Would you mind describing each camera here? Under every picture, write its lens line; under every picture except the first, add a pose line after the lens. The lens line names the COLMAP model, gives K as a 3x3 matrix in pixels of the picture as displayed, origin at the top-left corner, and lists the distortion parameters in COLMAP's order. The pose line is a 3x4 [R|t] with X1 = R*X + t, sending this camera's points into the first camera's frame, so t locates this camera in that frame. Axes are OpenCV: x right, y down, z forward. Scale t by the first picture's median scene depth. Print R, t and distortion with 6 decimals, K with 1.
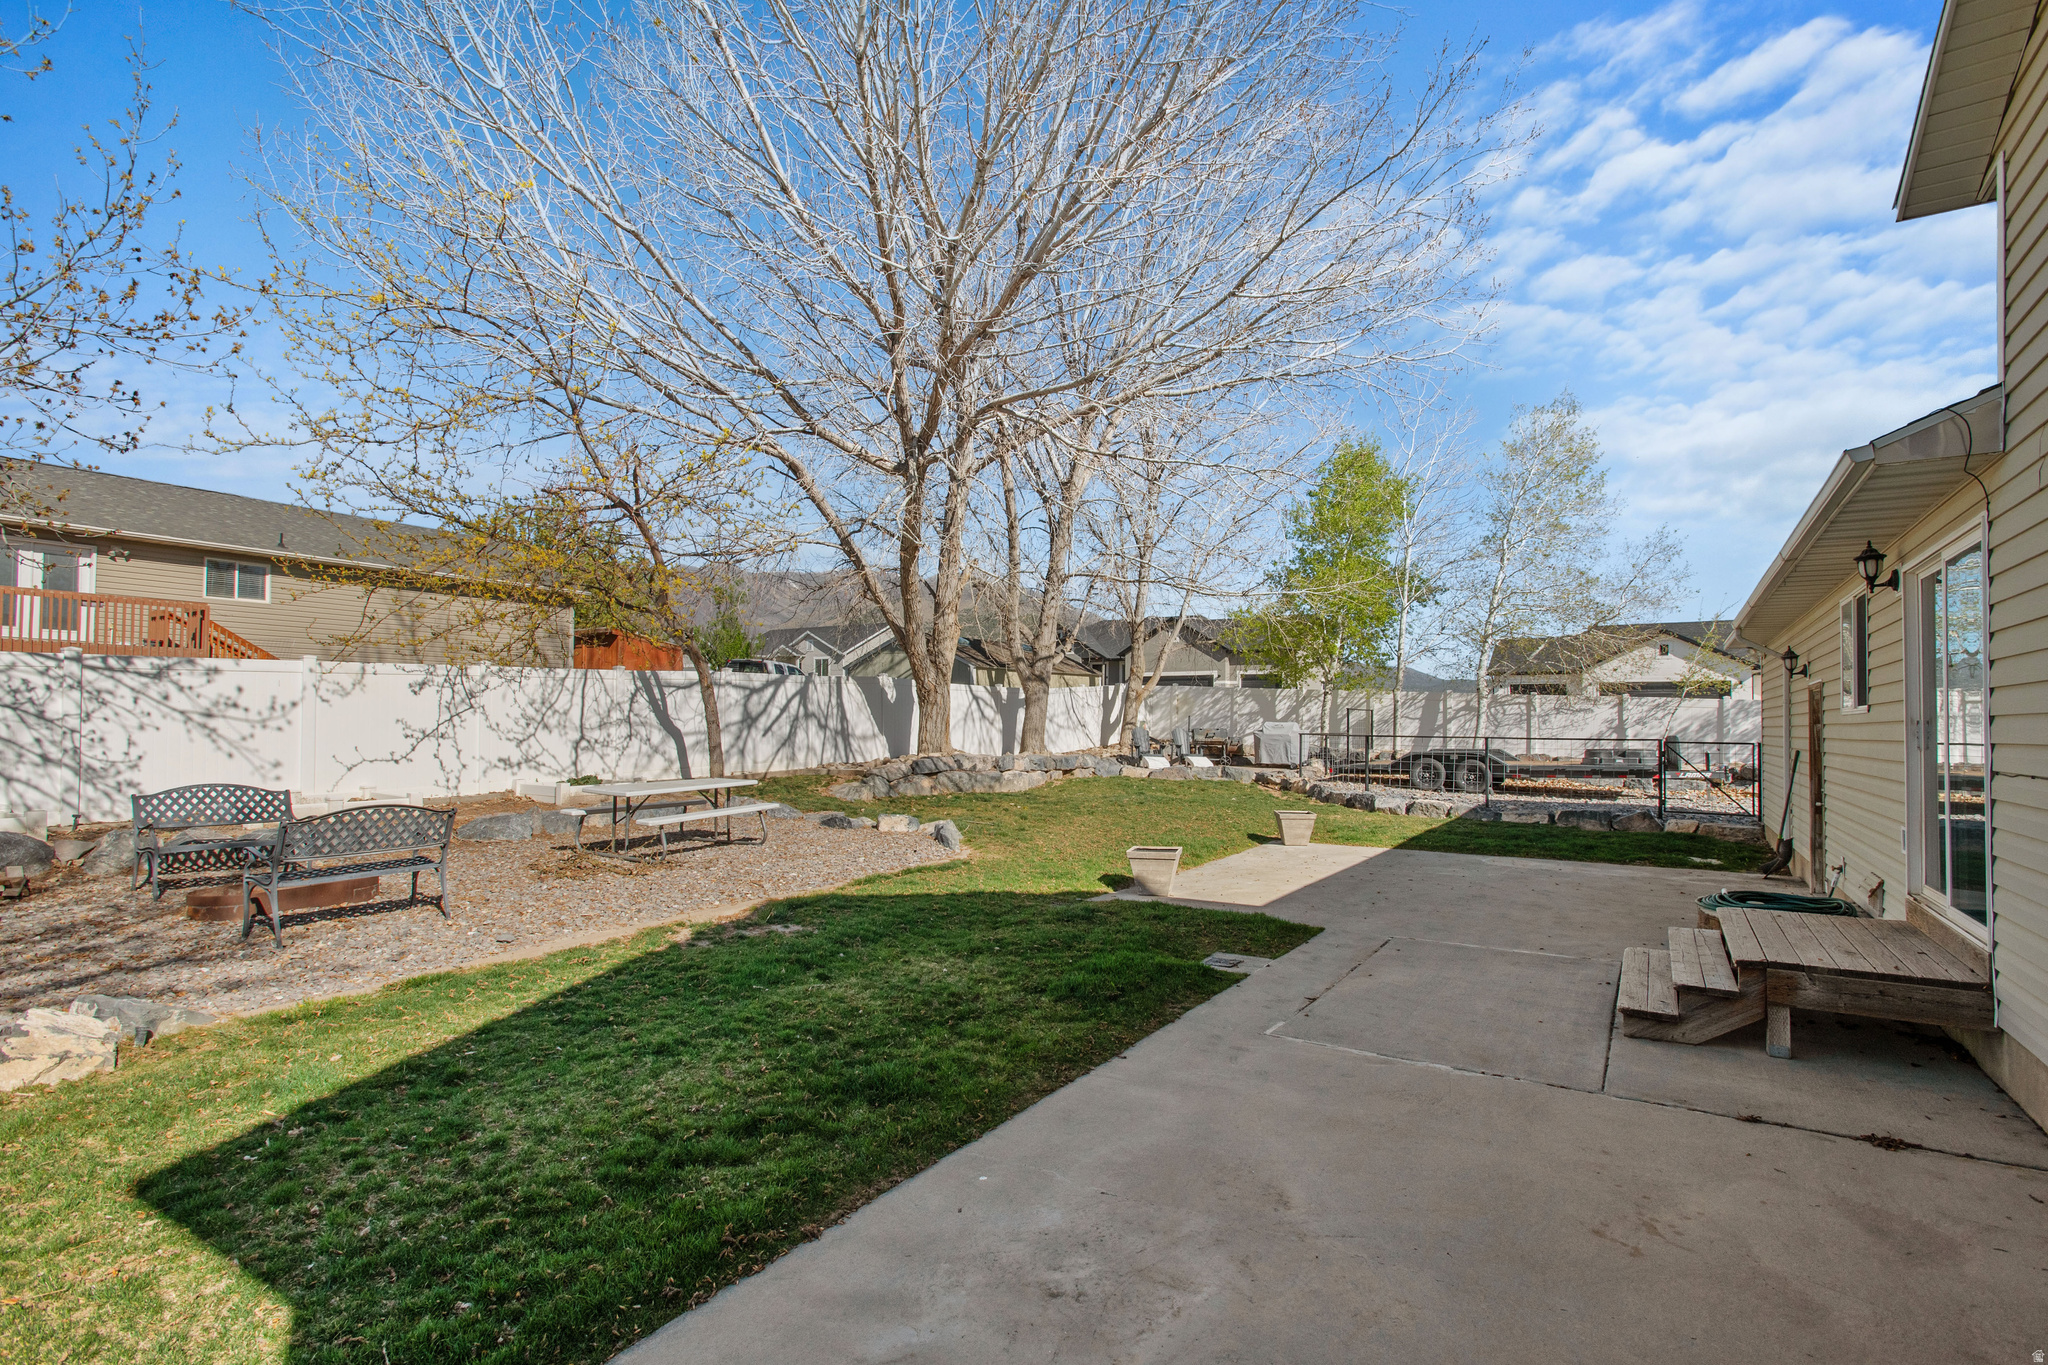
lens RADIAL K [[1006.9, 0, 1024.0], [0, 1006.9, 682.5], [0, 0, 1]] dist [0.027952, -0.000201]
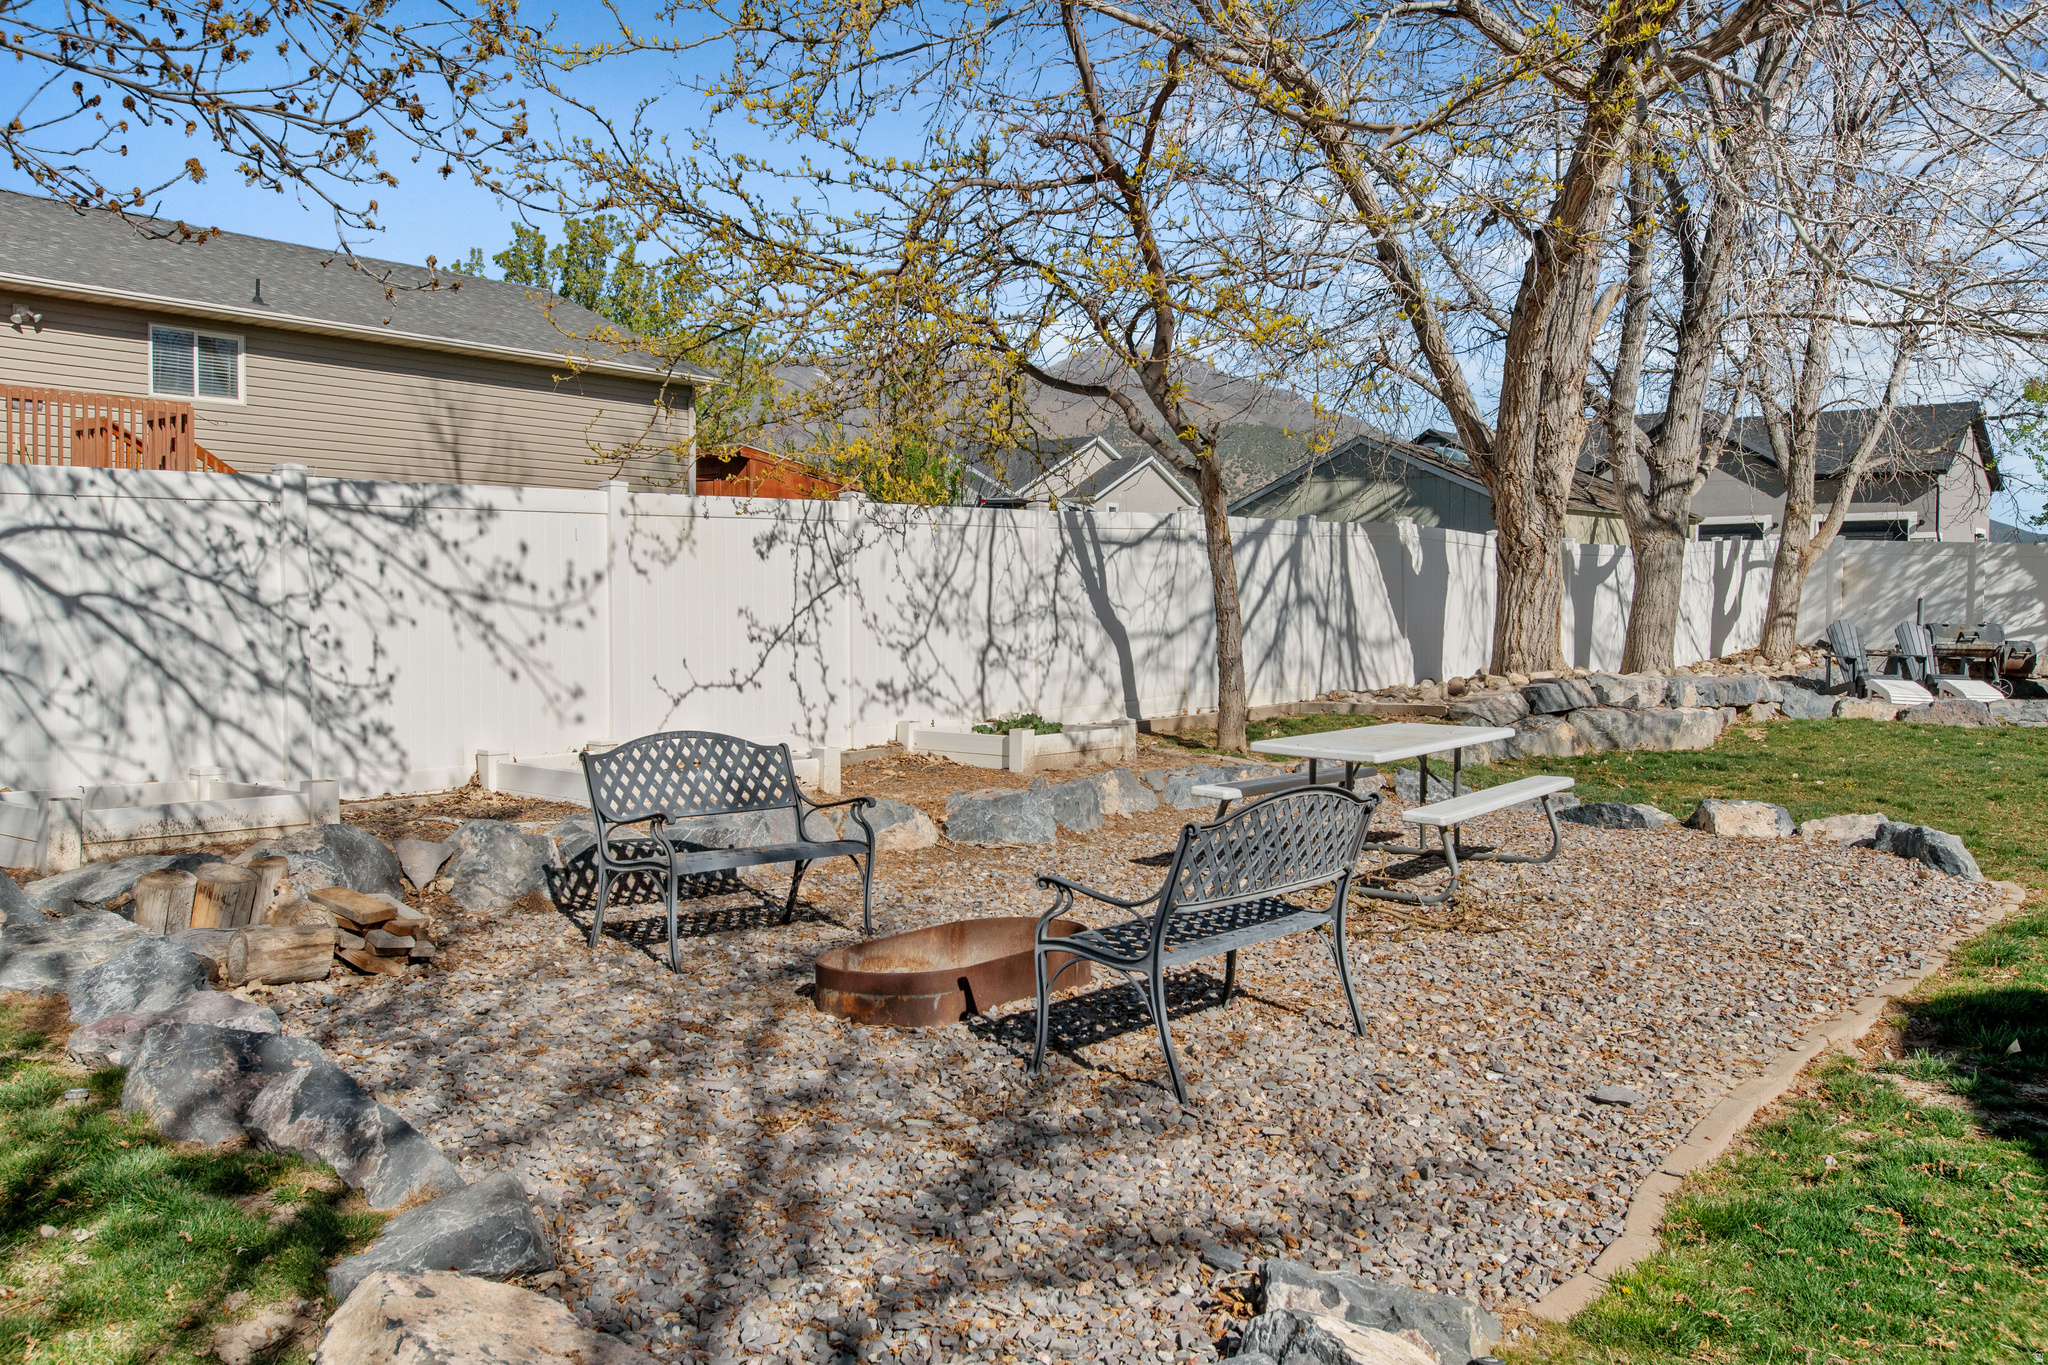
lens RADIAL K [[1781.0, 0, 1024.0], [0, 1781.0, 682.5], [0, 0, 1]] dist [0.082045, -0.118716]
pose [[0.992795, -0.000067, -0.119824, -0.327065], [0.009006, 0.997213, 0.074060, 0.008052], [0.119485, -0.074605, 0.990029, 0.104521]]
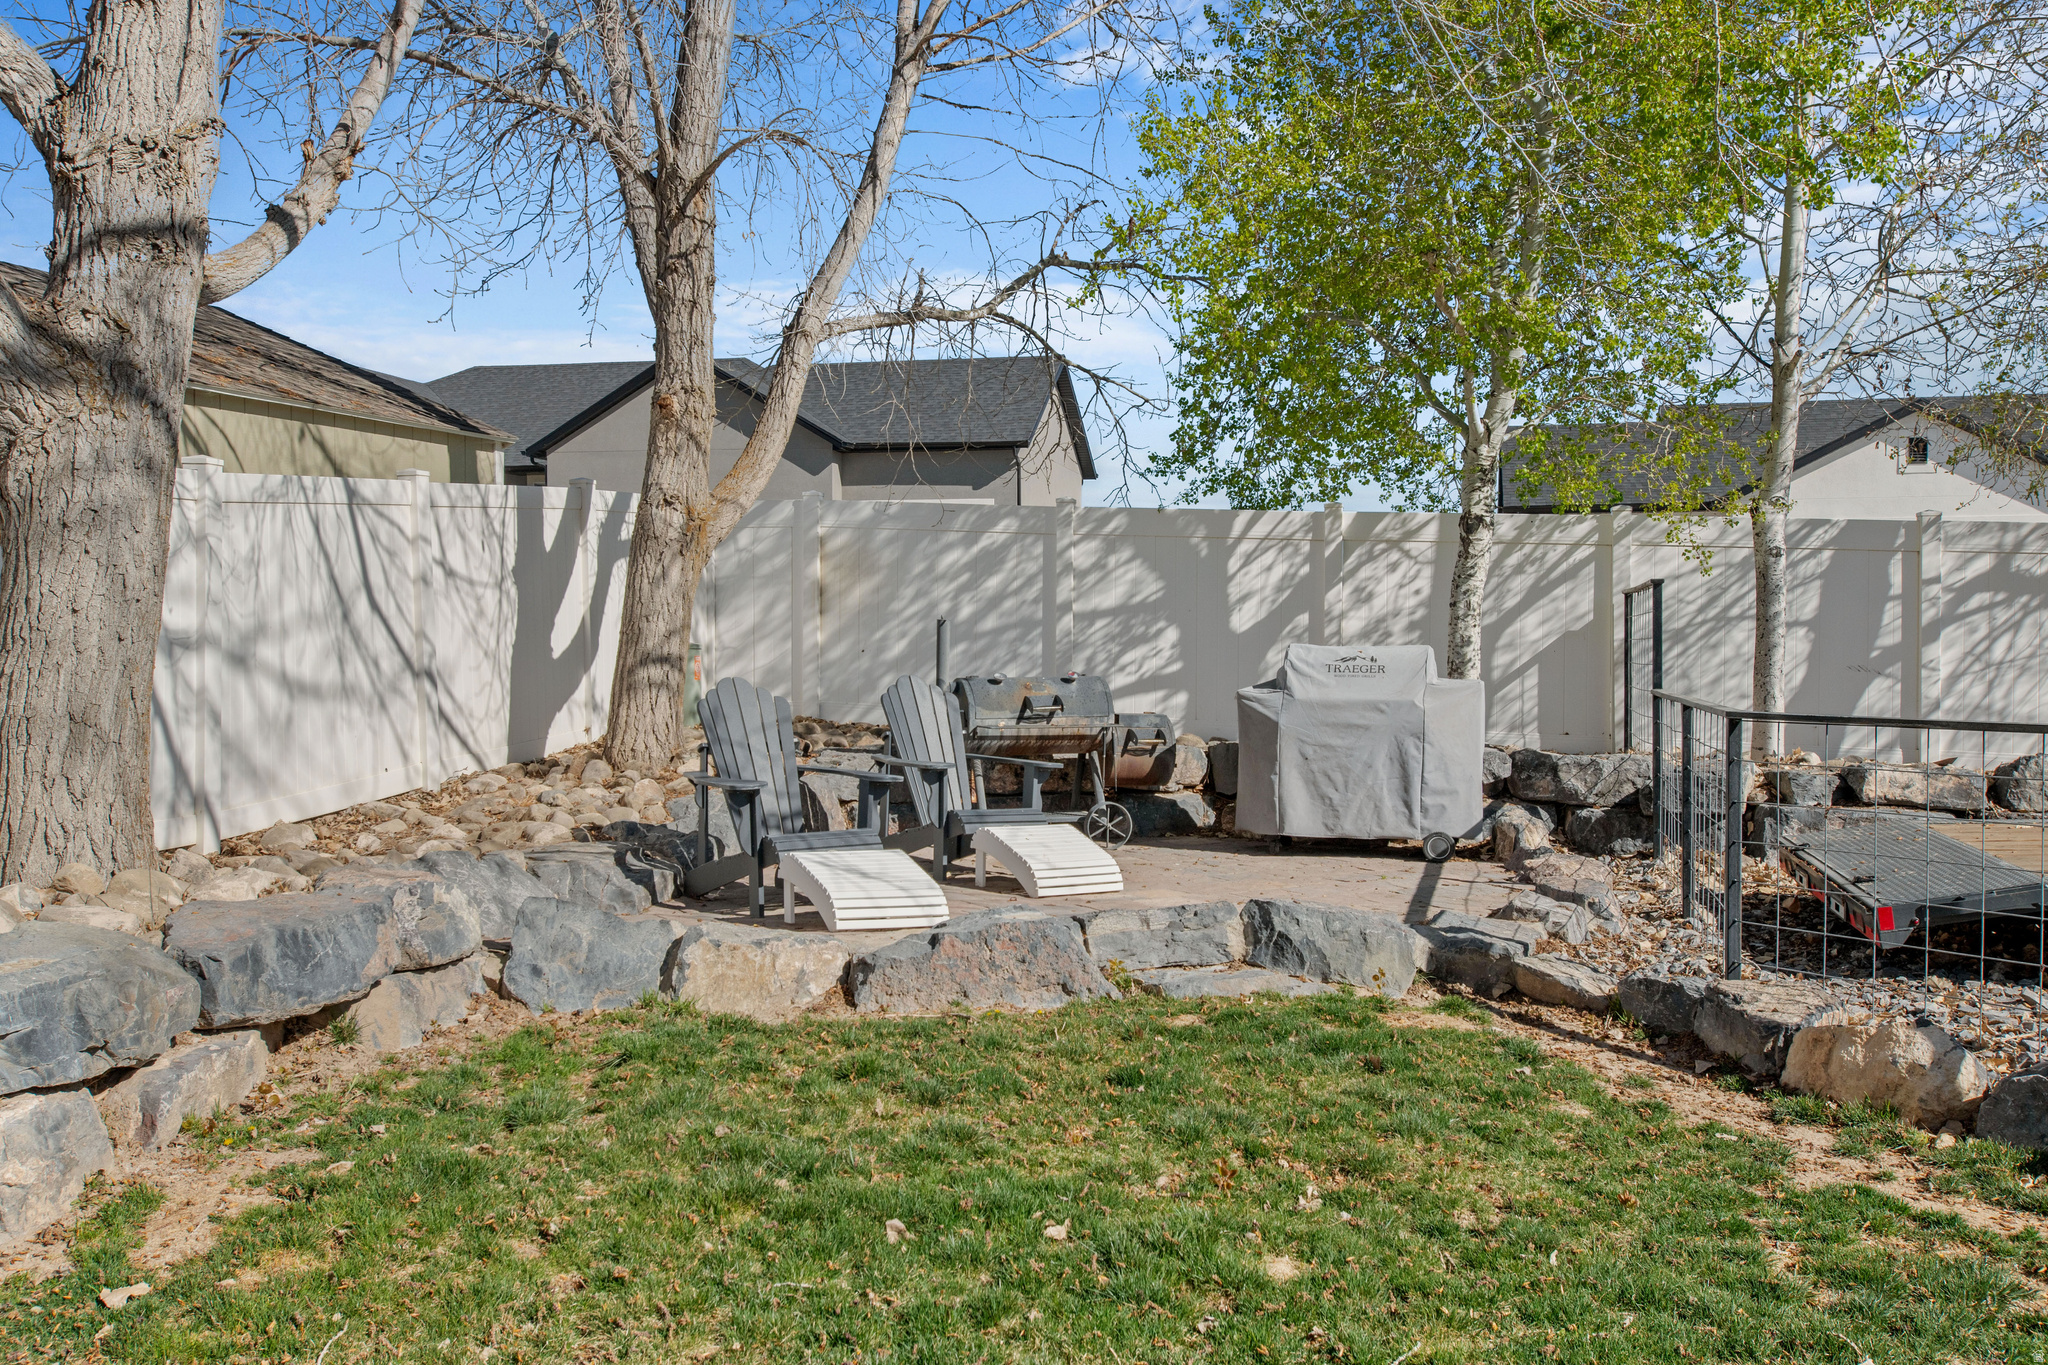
lens RADIAL K [[2031.4, 0, 1024.0], [0, 2031.4, 682.5], [0, 0, 1]] dist [0.002345, 0.001337]
pose [[0.942353, -0.017952, 0.334139, 0.069798], [-0.002705, 0.998118, 0.061256, 0.037679], [-0.334610, -0.058629, 0.940531, 1.123012]]
